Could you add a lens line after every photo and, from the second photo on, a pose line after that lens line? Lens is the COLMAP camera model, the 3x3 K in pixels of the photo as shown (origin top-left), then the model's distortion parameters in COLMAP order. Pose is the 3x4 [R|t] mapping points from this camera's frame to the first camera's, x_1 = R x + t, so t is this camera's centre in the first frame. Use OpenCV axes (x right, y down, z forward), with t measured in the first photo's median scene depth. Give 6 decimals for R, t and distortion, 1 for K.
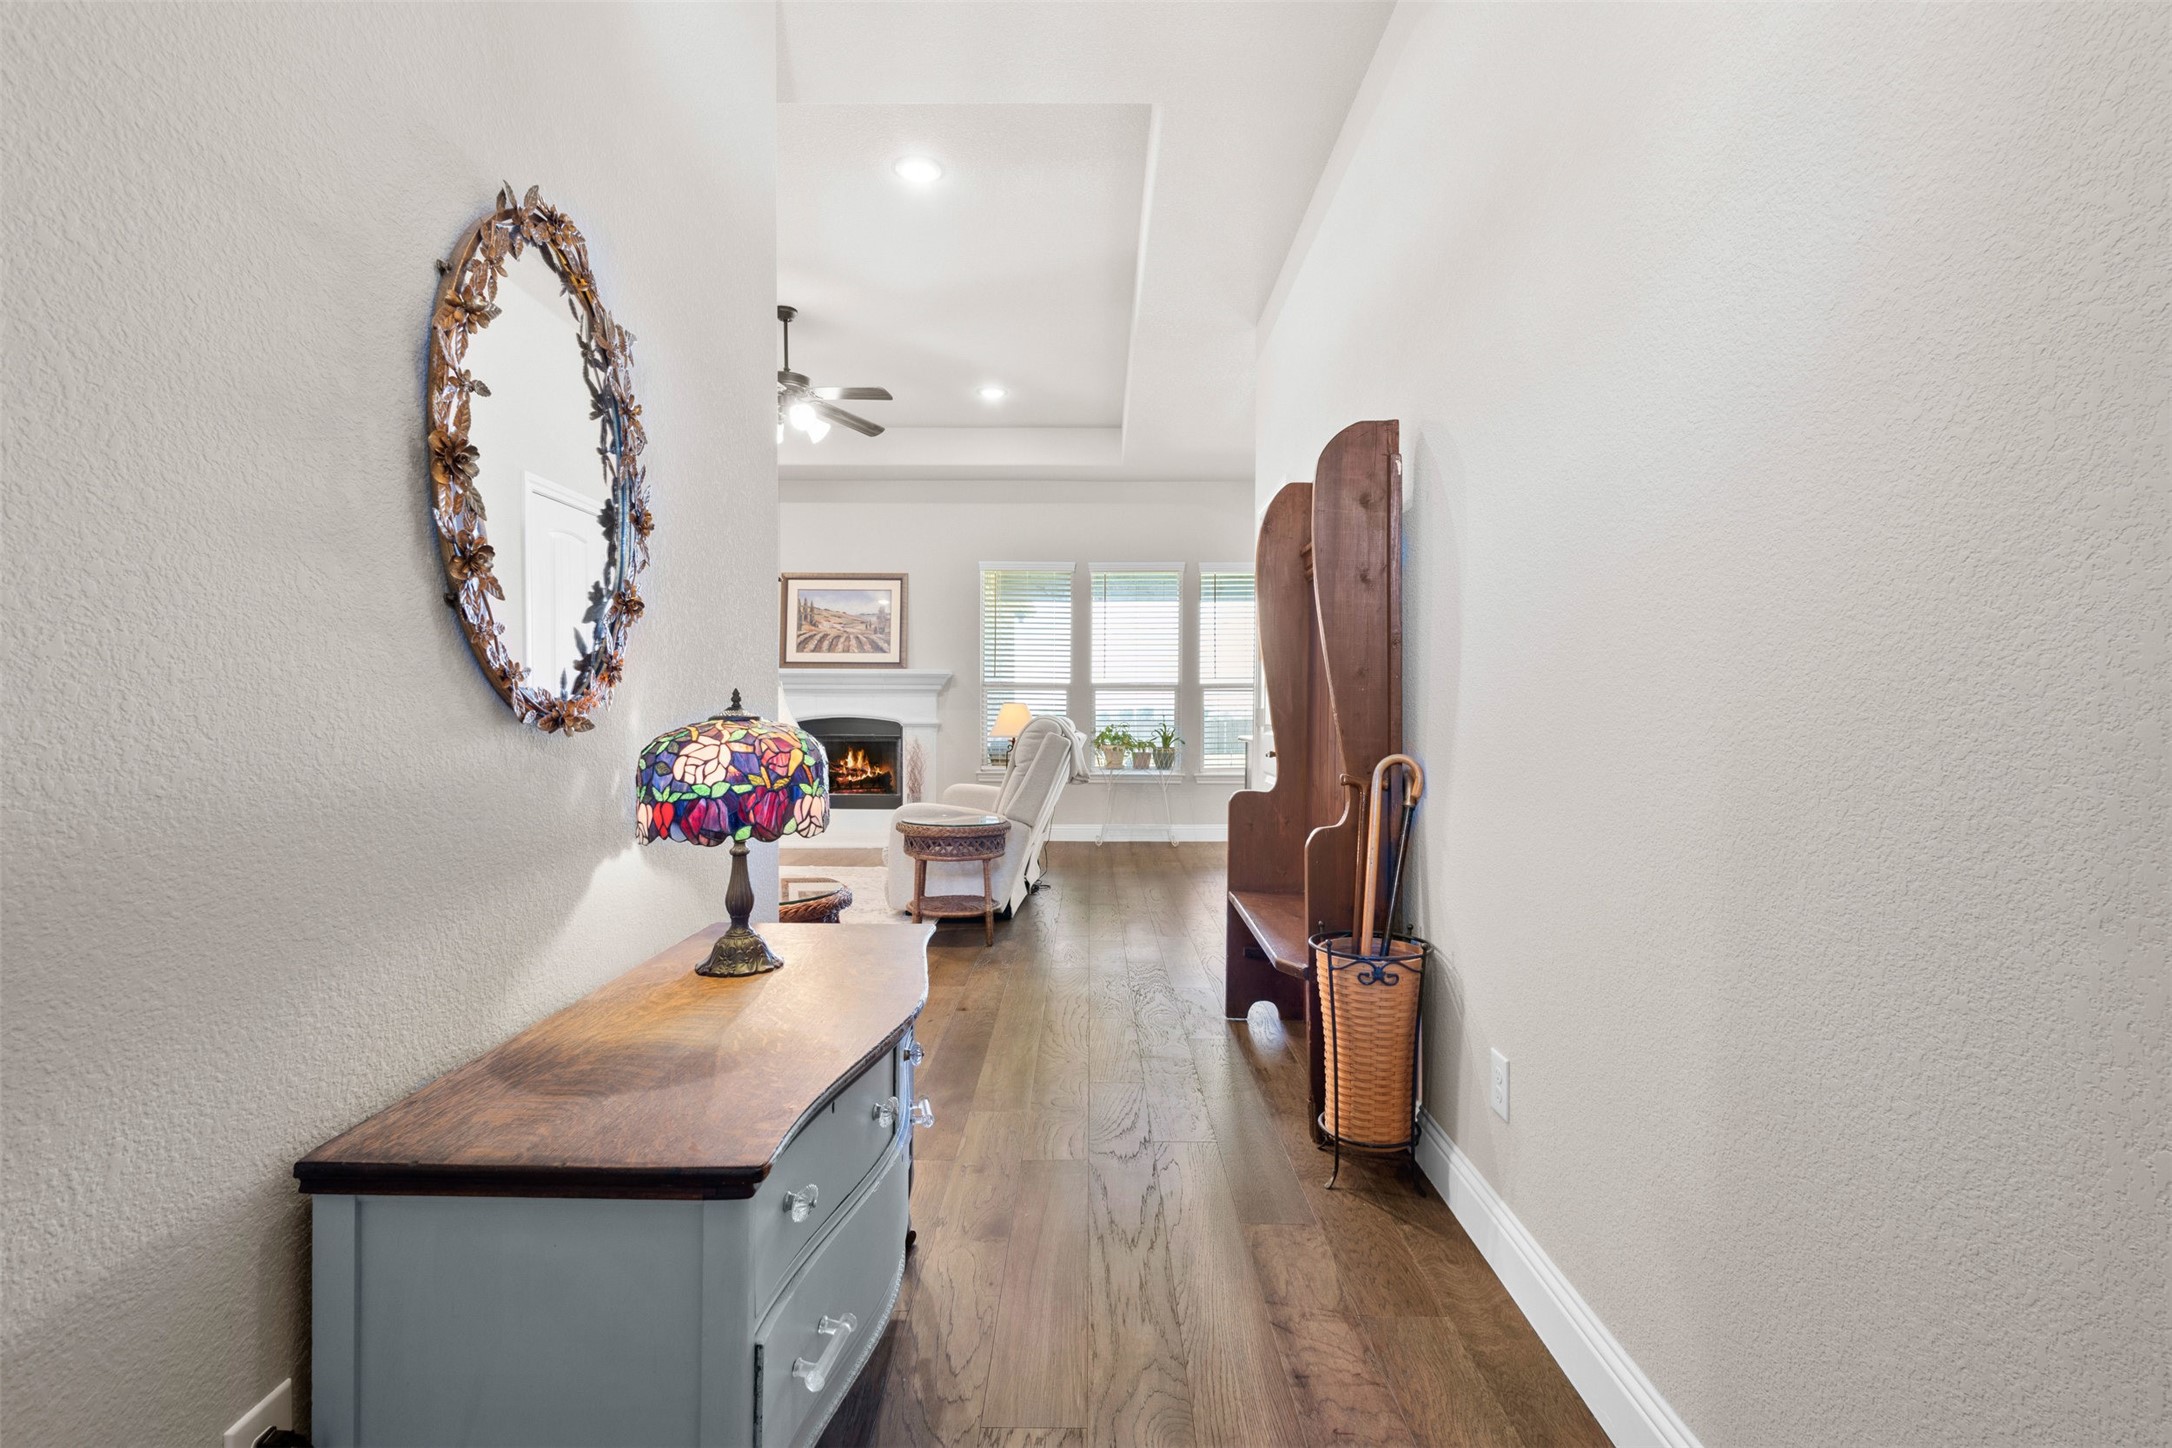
lens RADIAL K [[1006.7, 0, 1092.0], [0, 1006.7, 721.3], [0, 0, 1]] dist [0.008689, -0.001406]
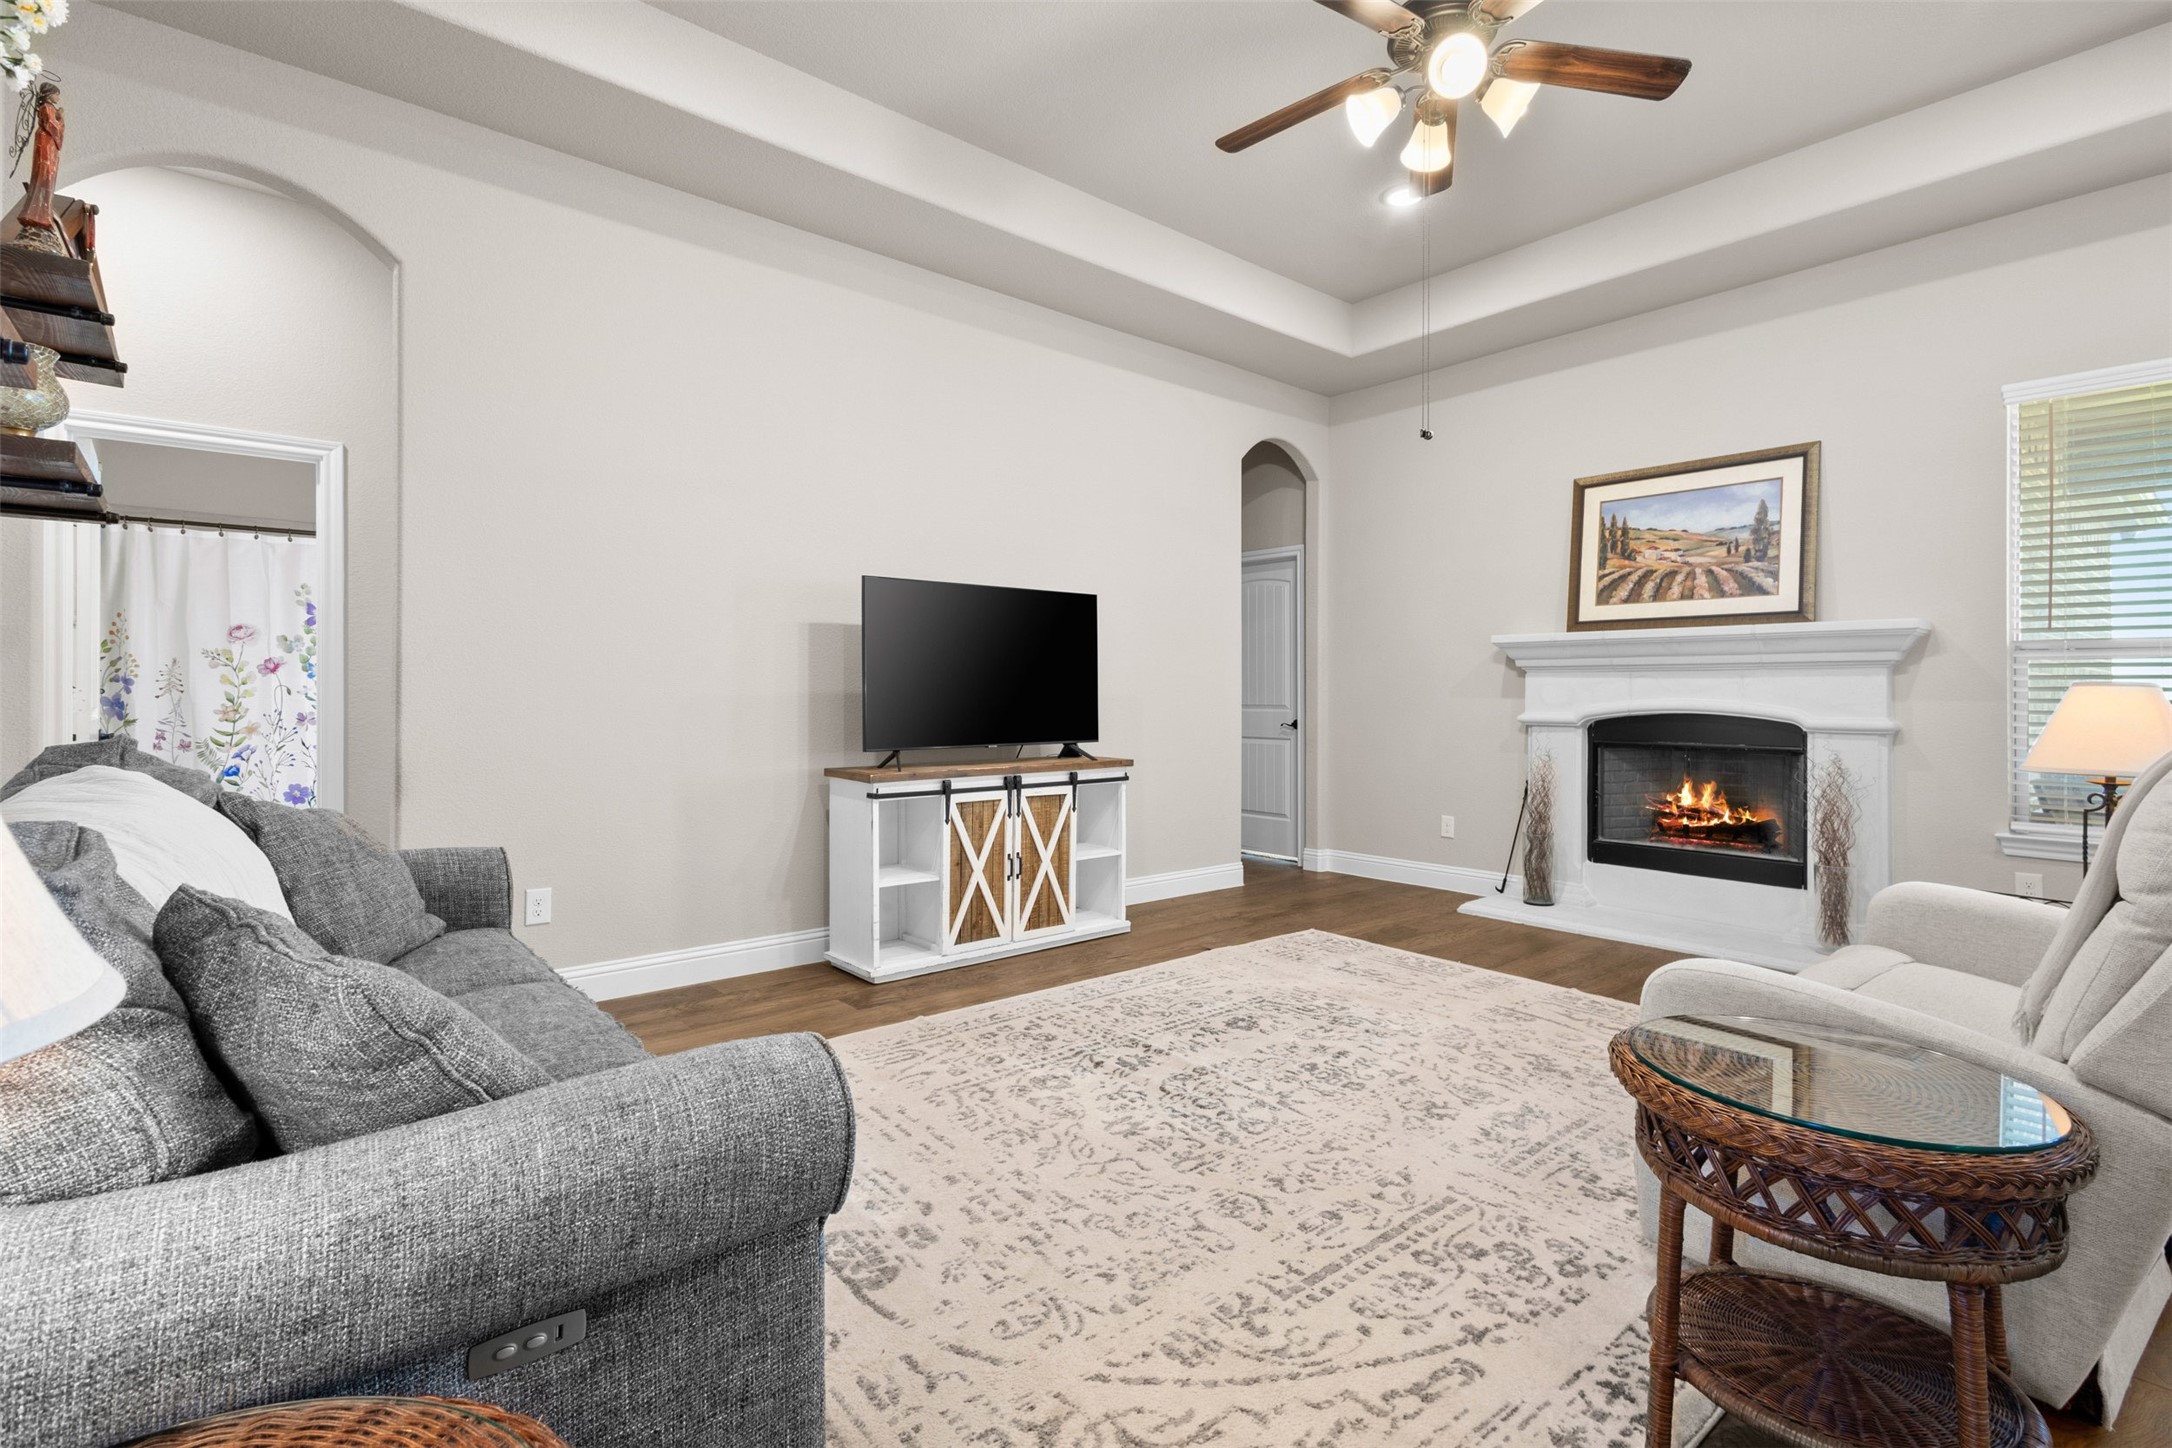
lens RADIAL K [[1006.7, 0, 1074.9], [0, 1006.7, 689.0], [0, 0, 1]] dist [0.008689, -0.001406]
pose [[0.642001, -0.002251, -0.766700, -0.028794], [-0.005983, 0.999951, -0.007945, -0.011123], [0.766680, 0.009688, 0.641956, 0.368054]]
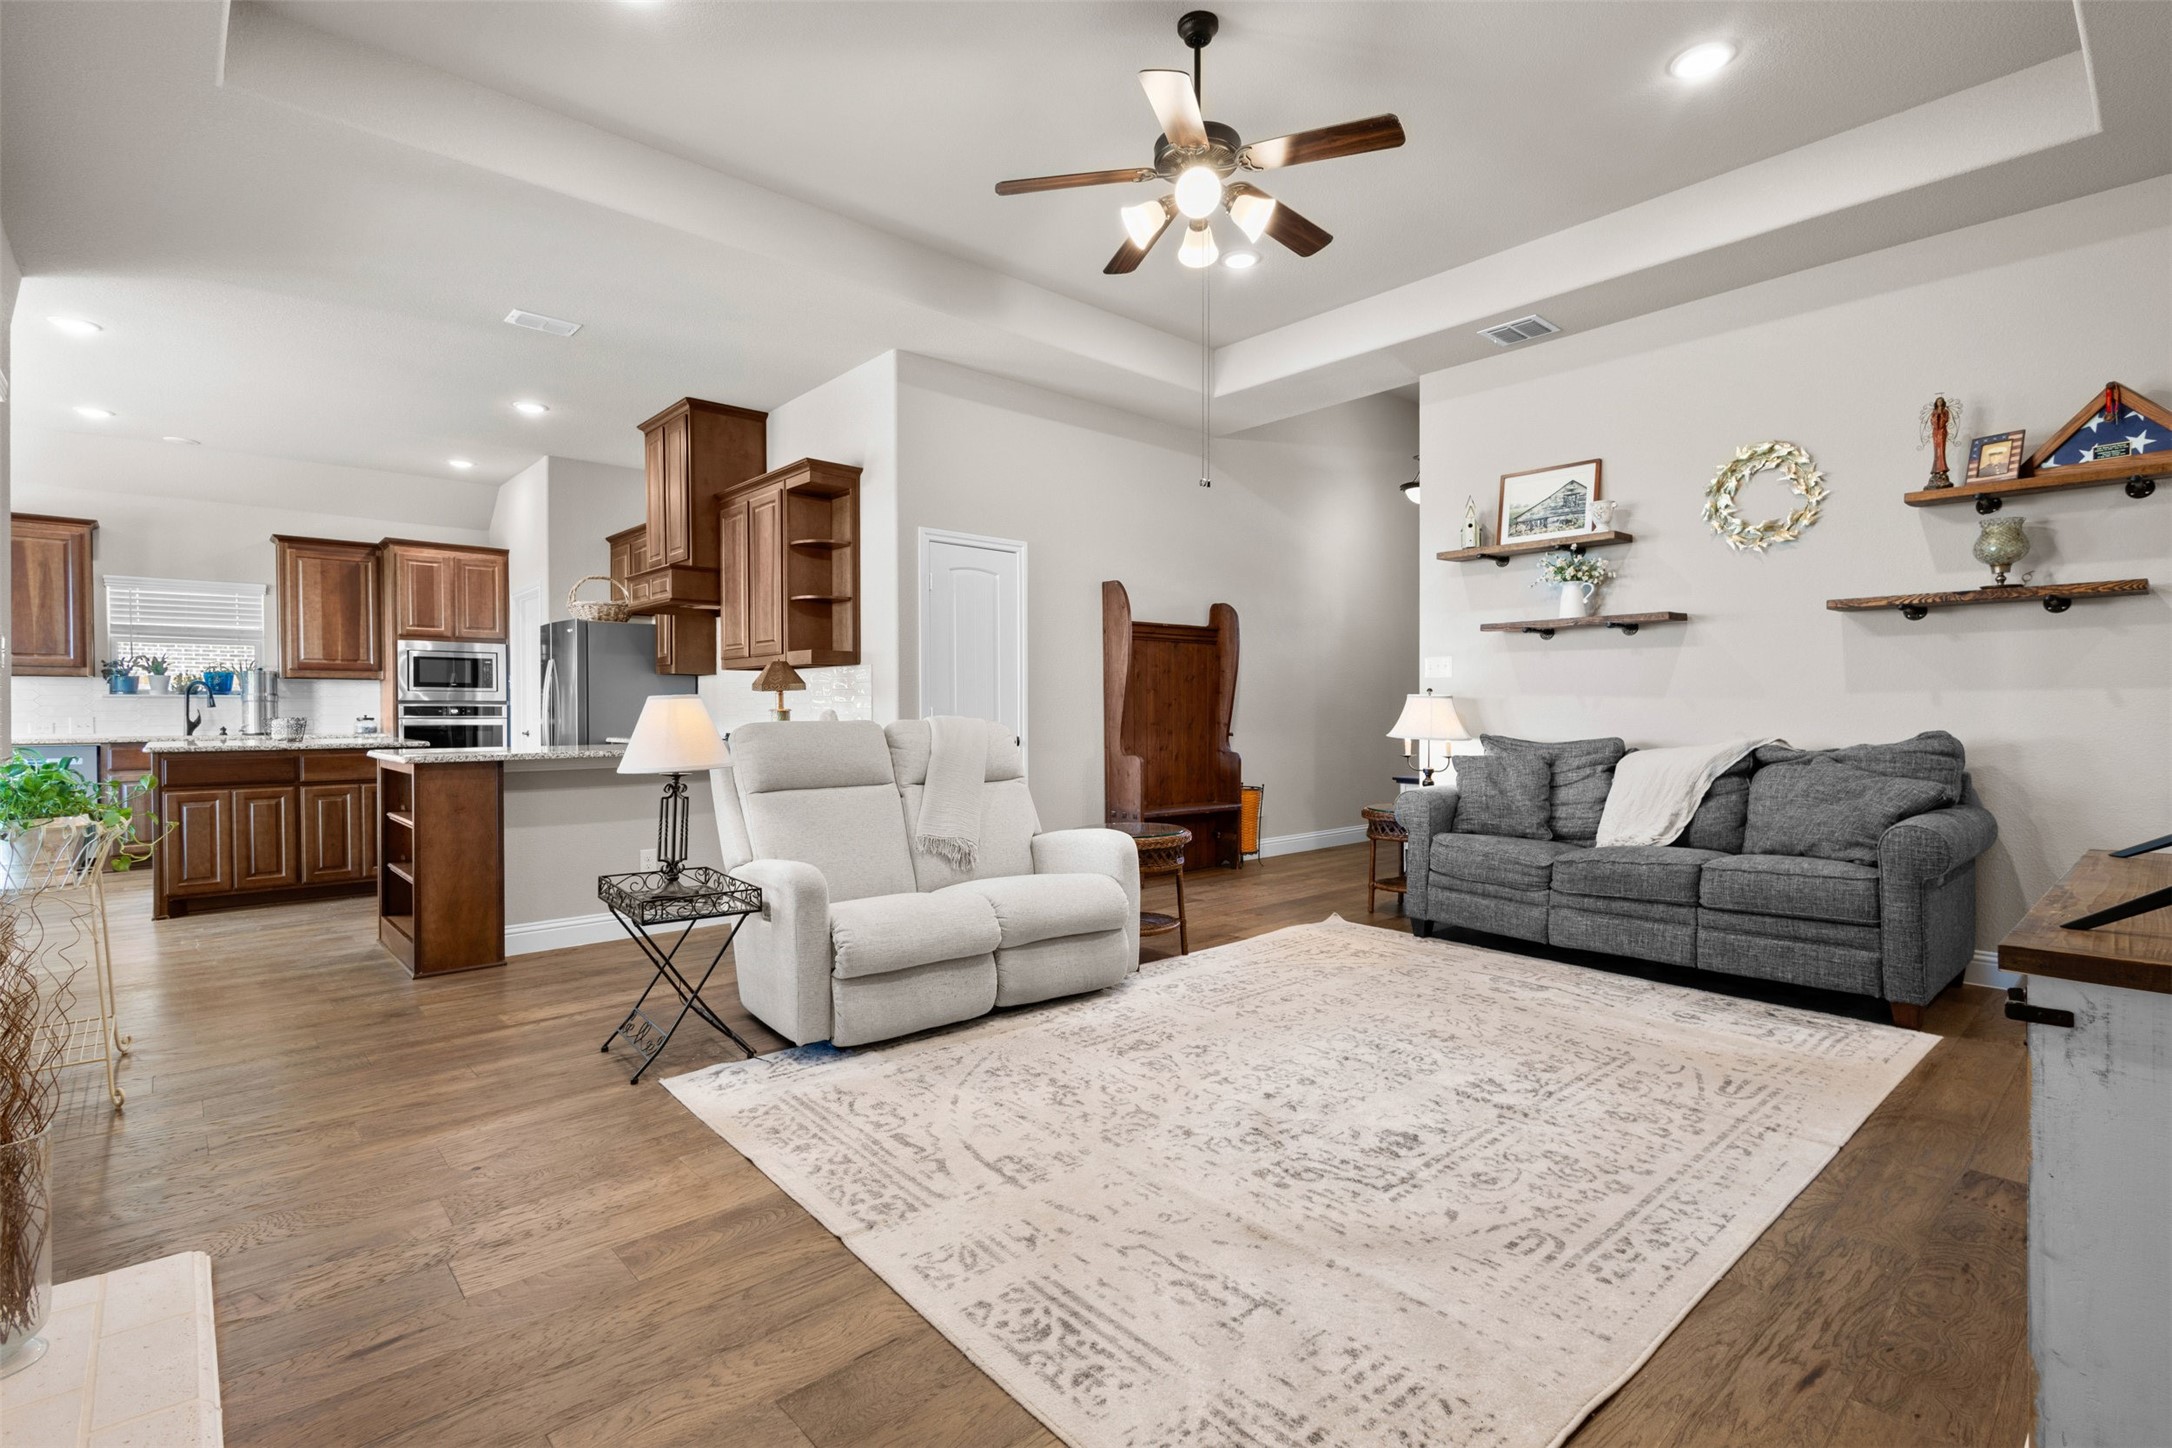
lens RADIAL K [[1006.7, 0, 1081.9], [0, 1006.7, 726.6], [0, 0, 1]] dist [0.008689, -0.001406]
pose [[-0.670967, -0.012456, 0.741382, -0.456551], [0.003217, 0.999801, 0.019708, -0.012442], [-0.741480, 0.015609, -0.670794, 0.954268]]
